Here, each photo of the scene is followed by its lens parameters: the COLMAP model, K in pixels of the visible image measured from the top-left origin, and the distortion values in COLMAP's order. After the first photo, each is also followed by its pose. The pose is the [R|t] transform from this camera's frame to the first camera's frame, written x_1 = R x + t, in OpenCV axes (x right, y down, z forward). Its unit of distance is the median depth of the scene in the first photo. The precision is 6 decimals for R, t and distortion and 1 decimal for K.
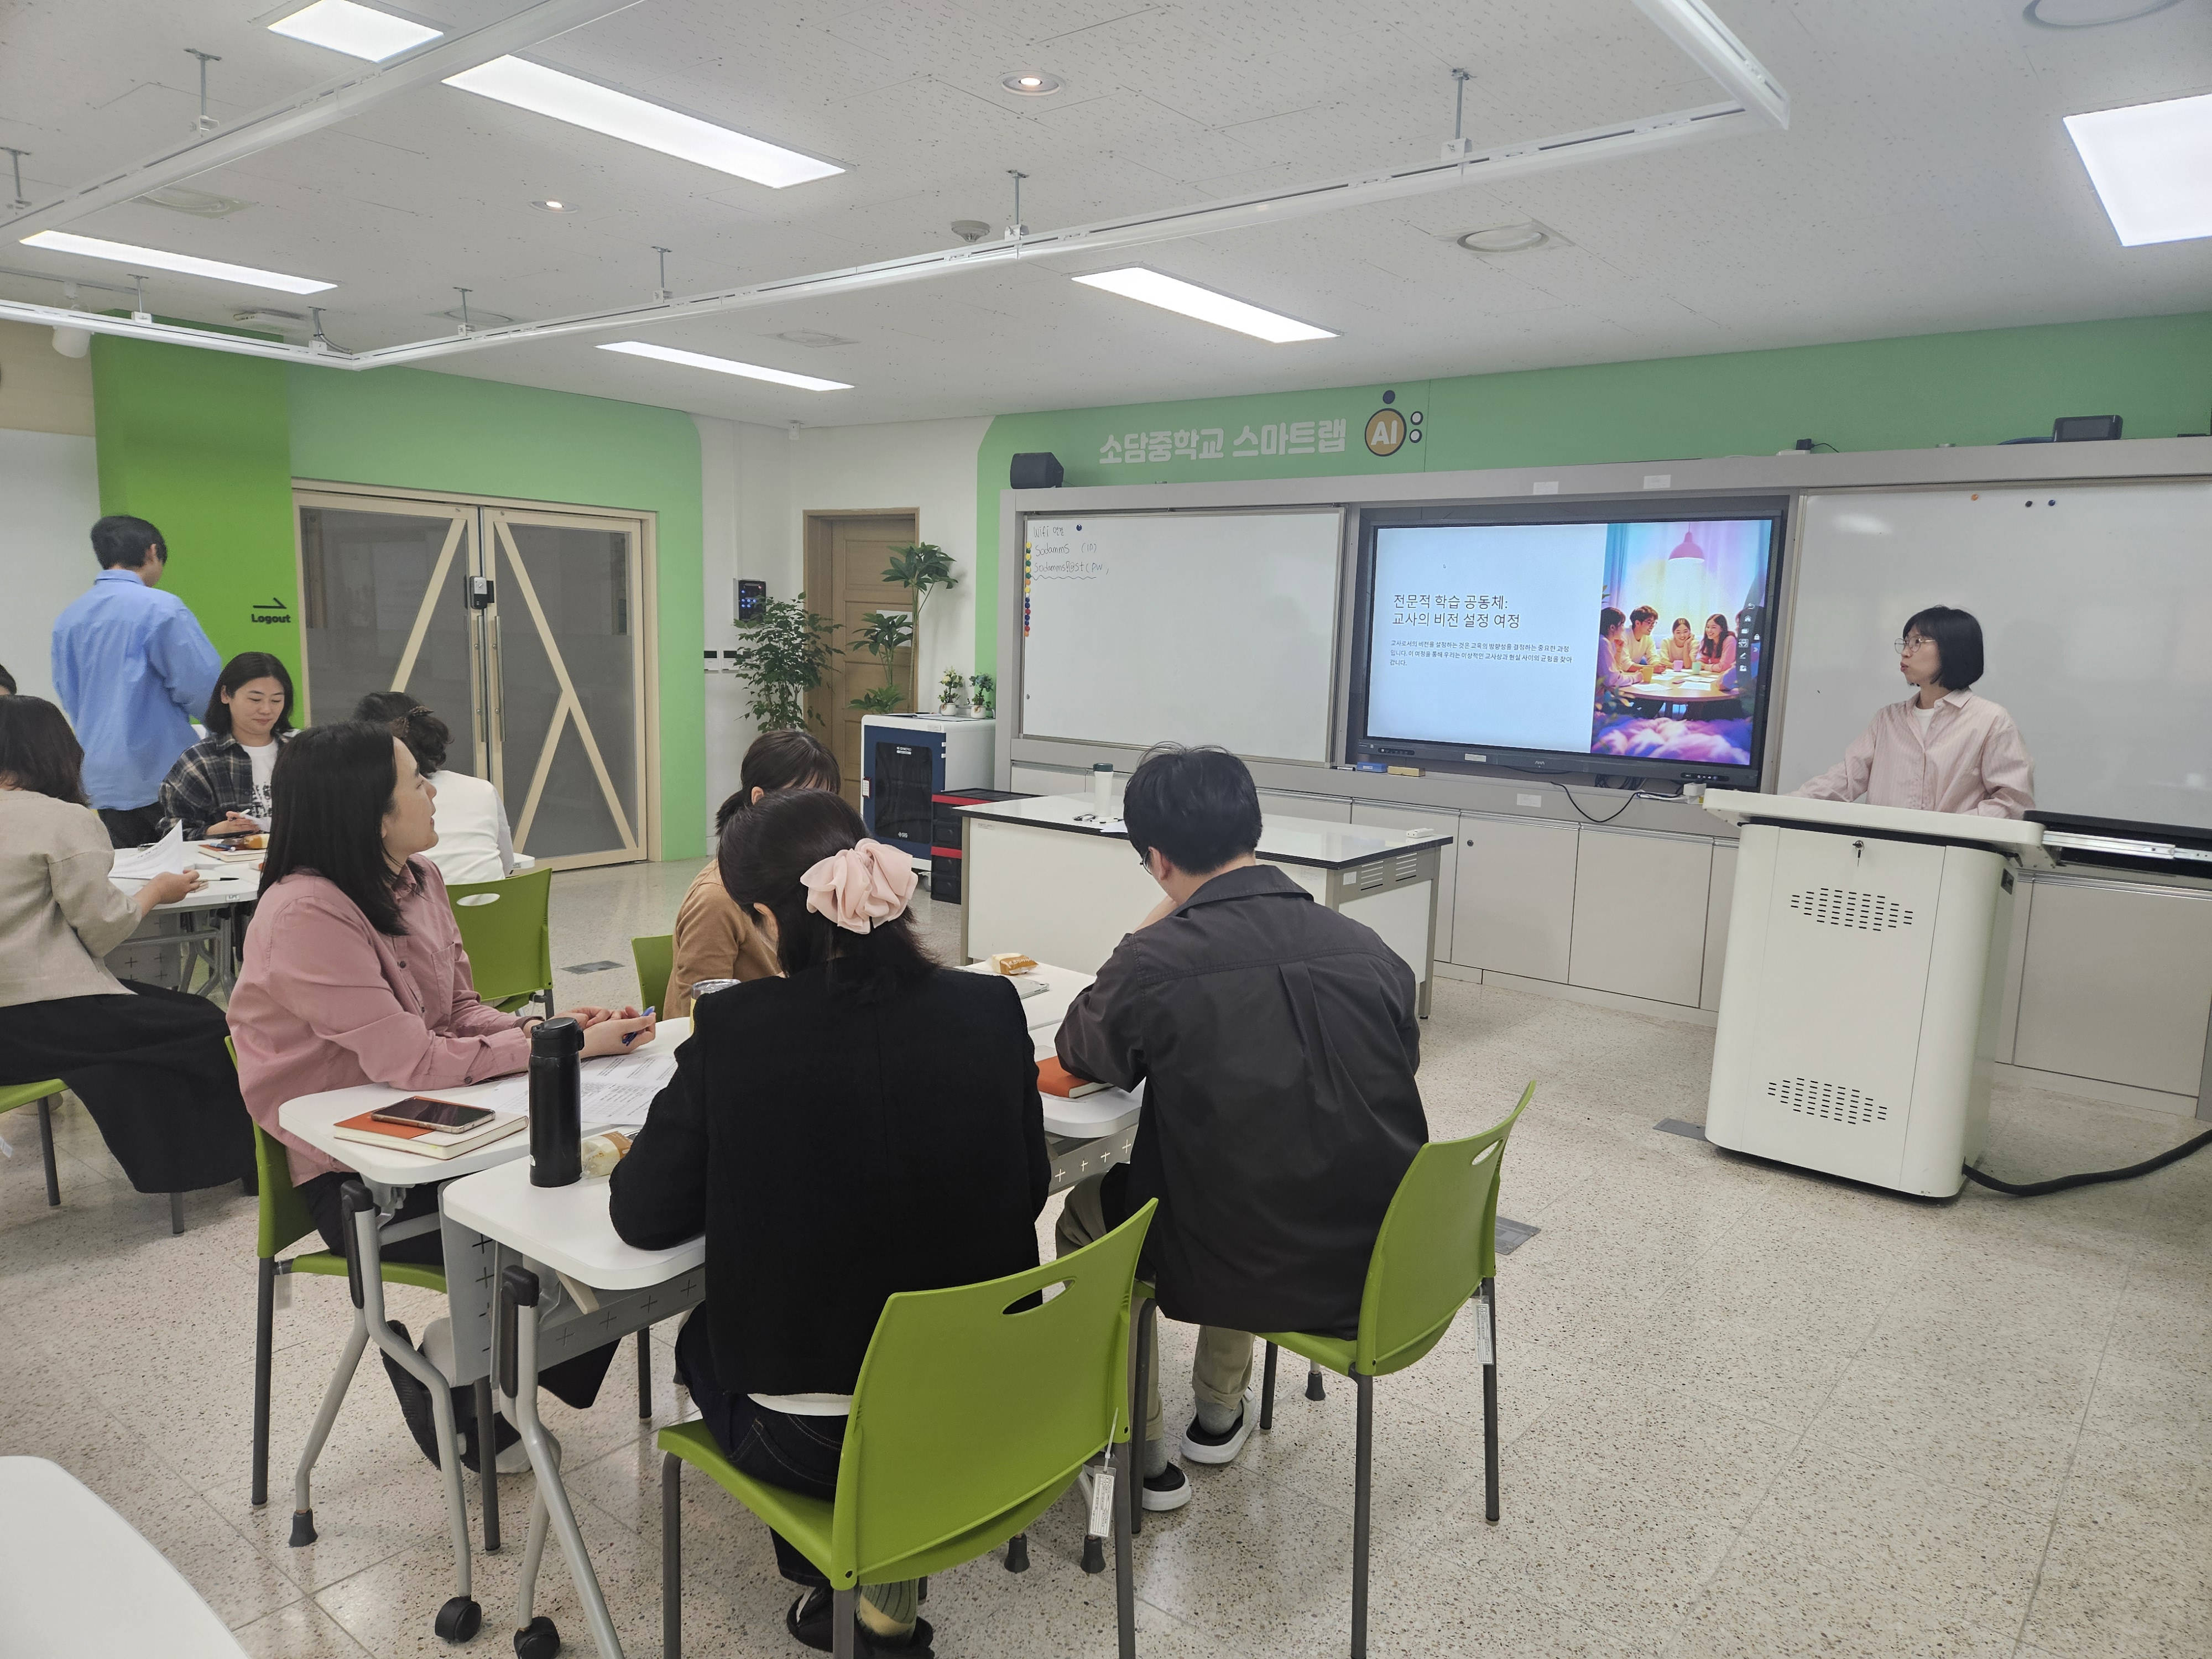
lens RADIAL K [[1475.7, 0, 1114.3], [0, 1475.7, 835.2], [0, 0, 1]] dist [0.085222, -0.083162]
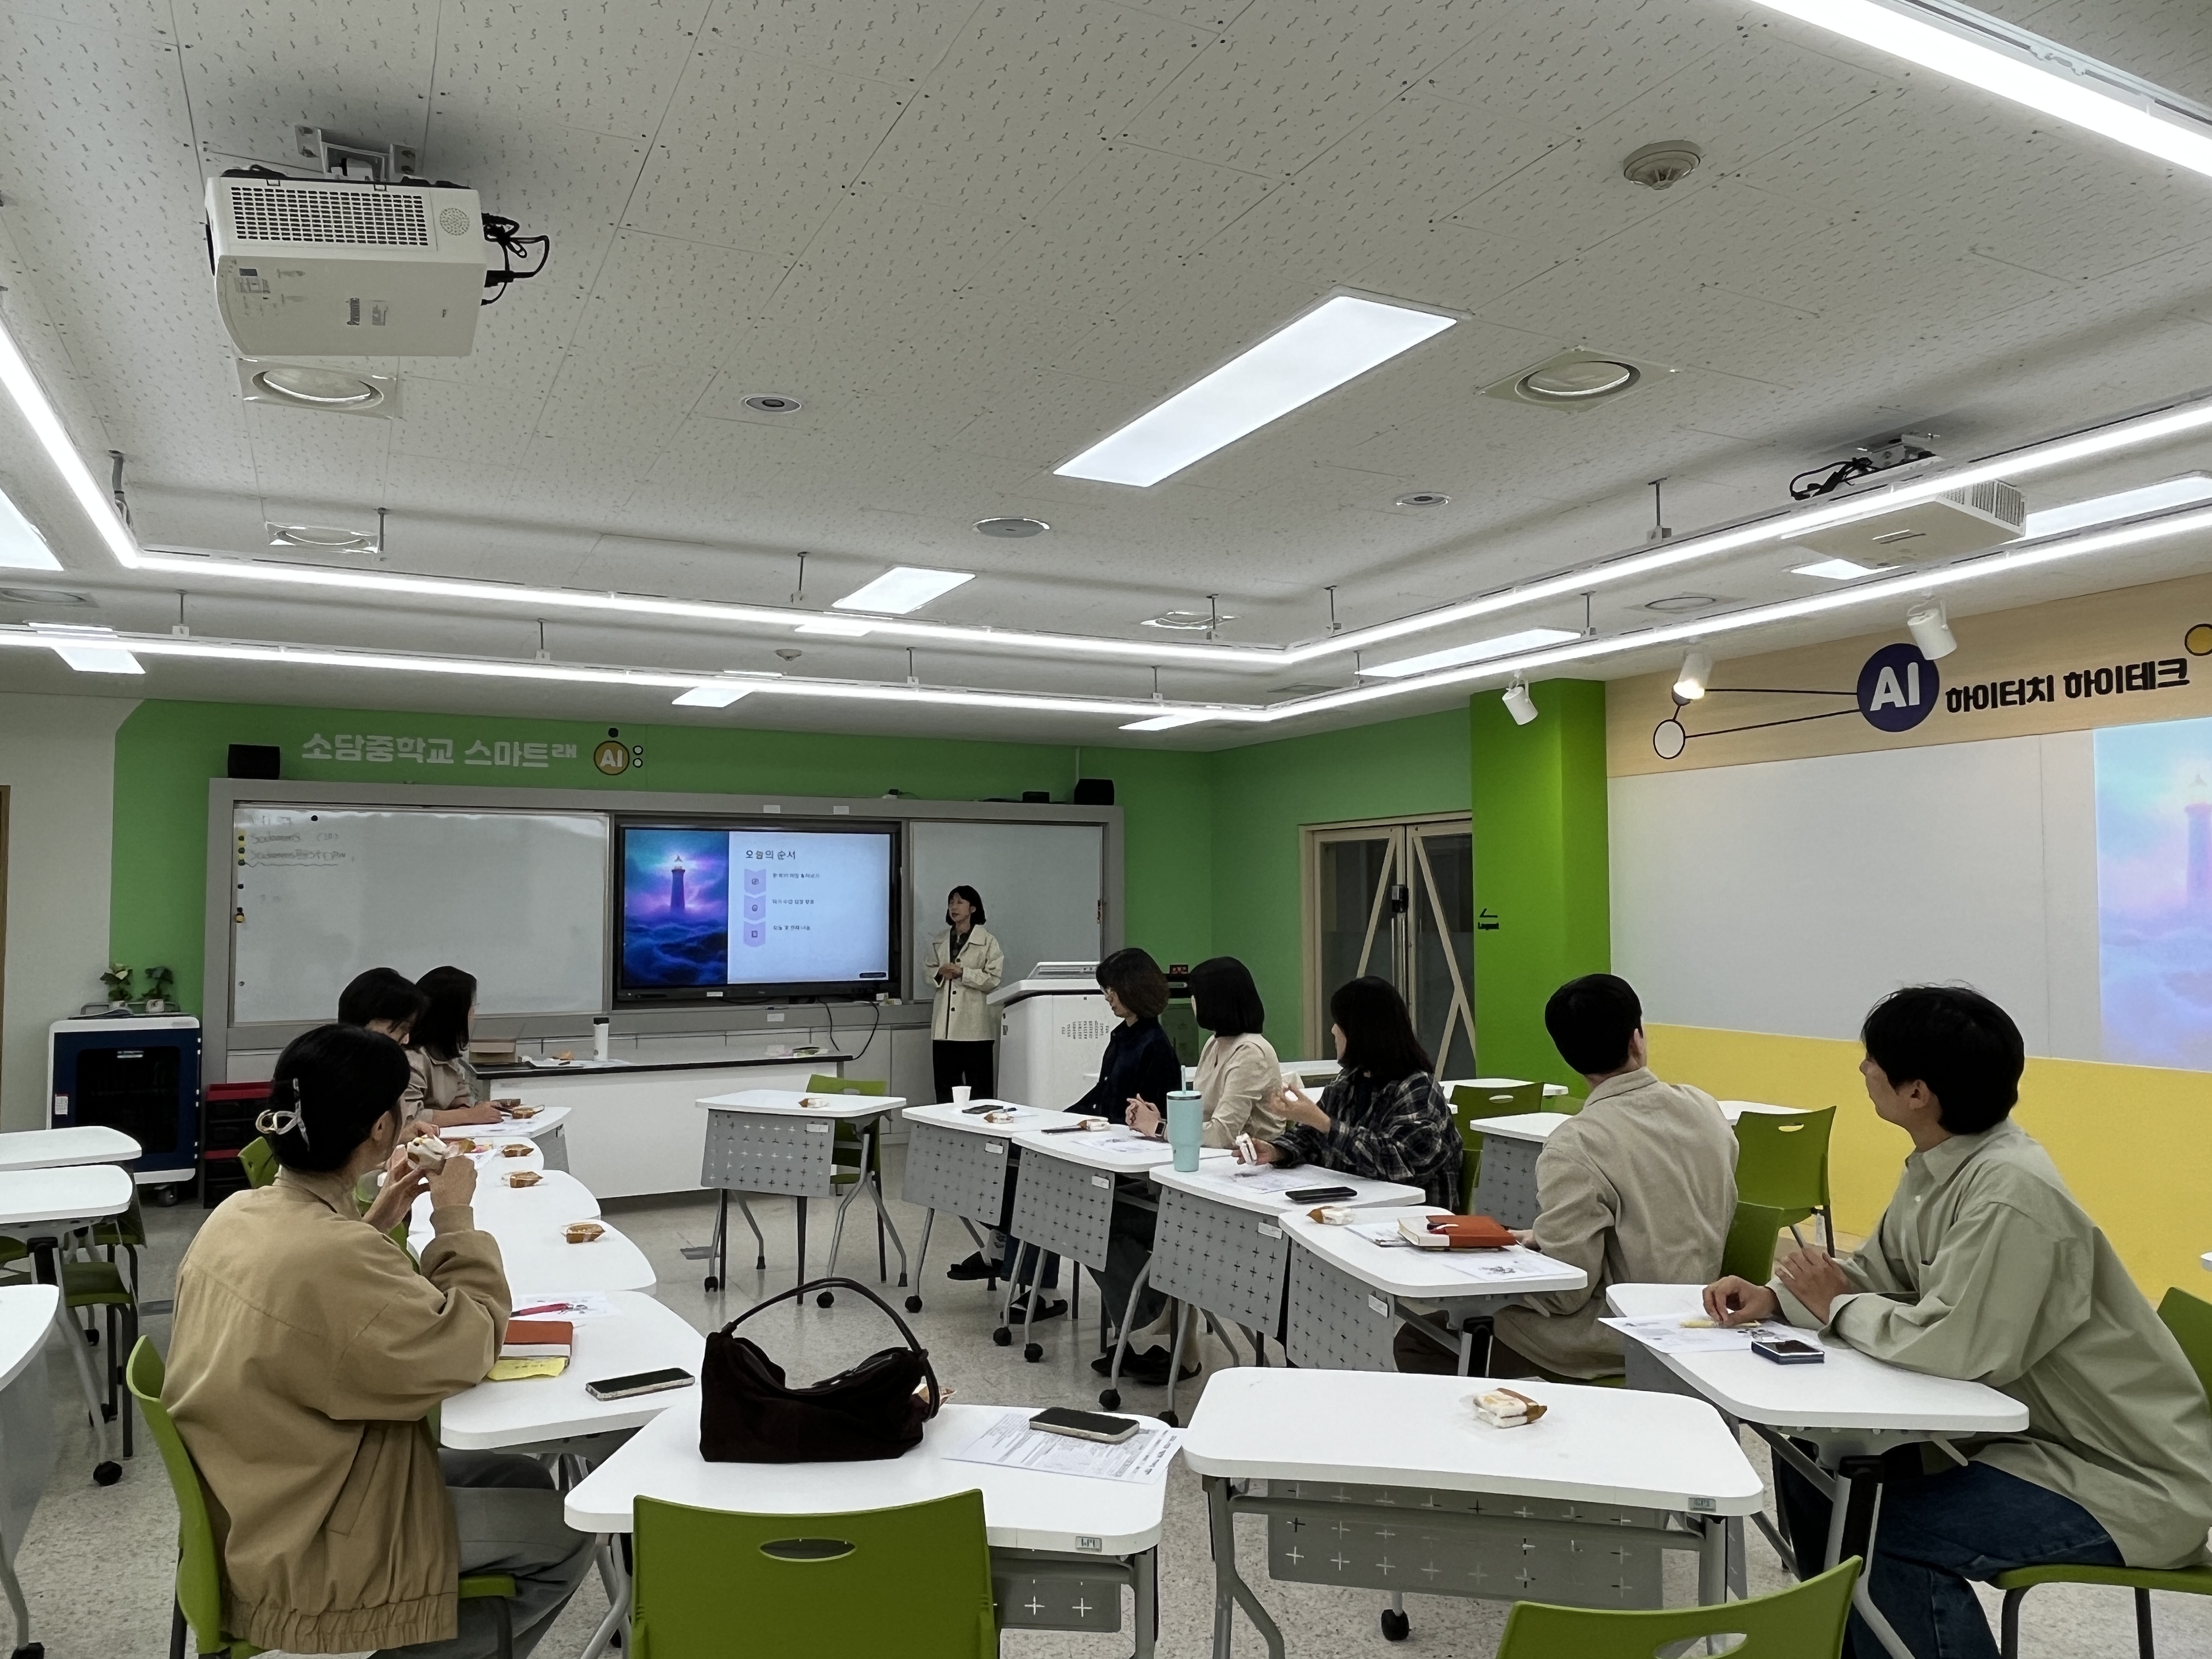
lens RADIAL K [[1520.7, 0, 1096.0], [0, 1520.7, 842.7], [0, 0, 1]] dist [-0.027434, 0.039390]
pose [[0.413048, 0.004502, 0.910698, -0.865574], [0.145519, 0.986813, -0.070878, -0.037458], [-0.899008, 0.161800, 0.406946, 0.073845]]
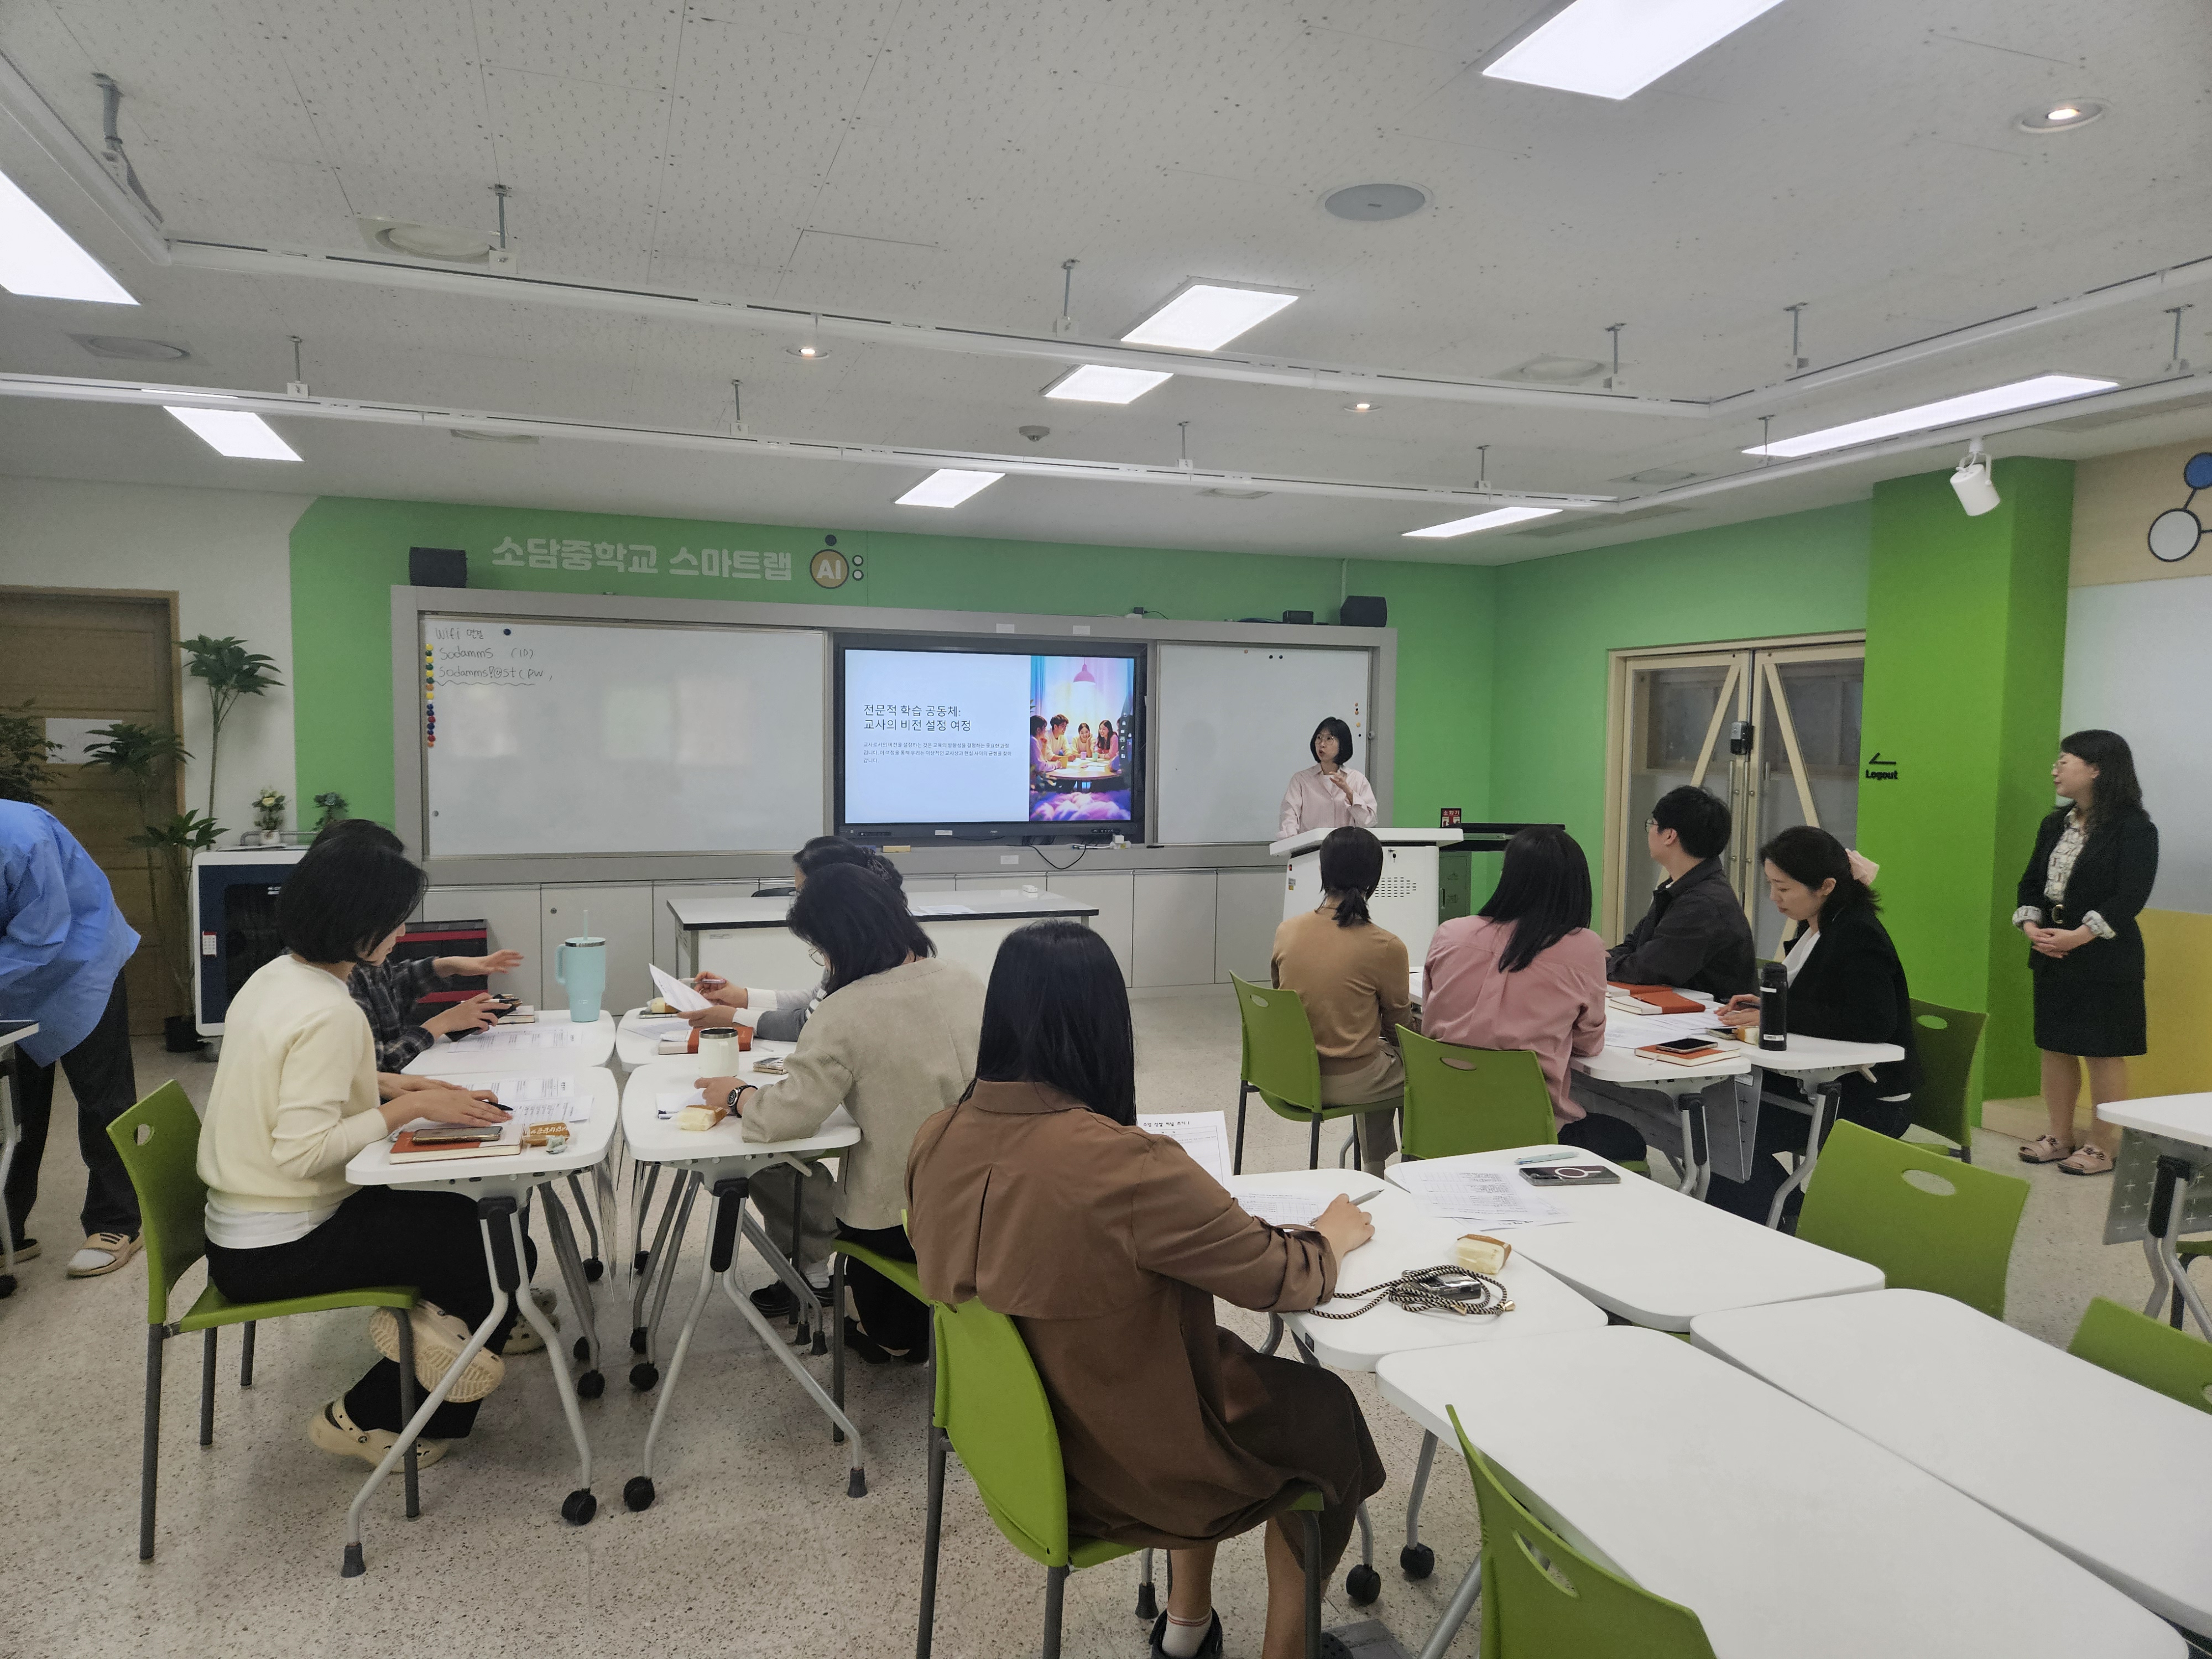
lens RADIAL K [[1475.7, 0, 1114.3], [0, 1475.7, 835.2], [0, 0, 1]] dist [0.085222, -0.083162]
pose [[0.523424, -0.084838, 0.847838, -0.718456], [0.126311, 0.991763, 0.021260, -0.055973], [-0.842658, 0.095963, 0.529828, 0.199661]]
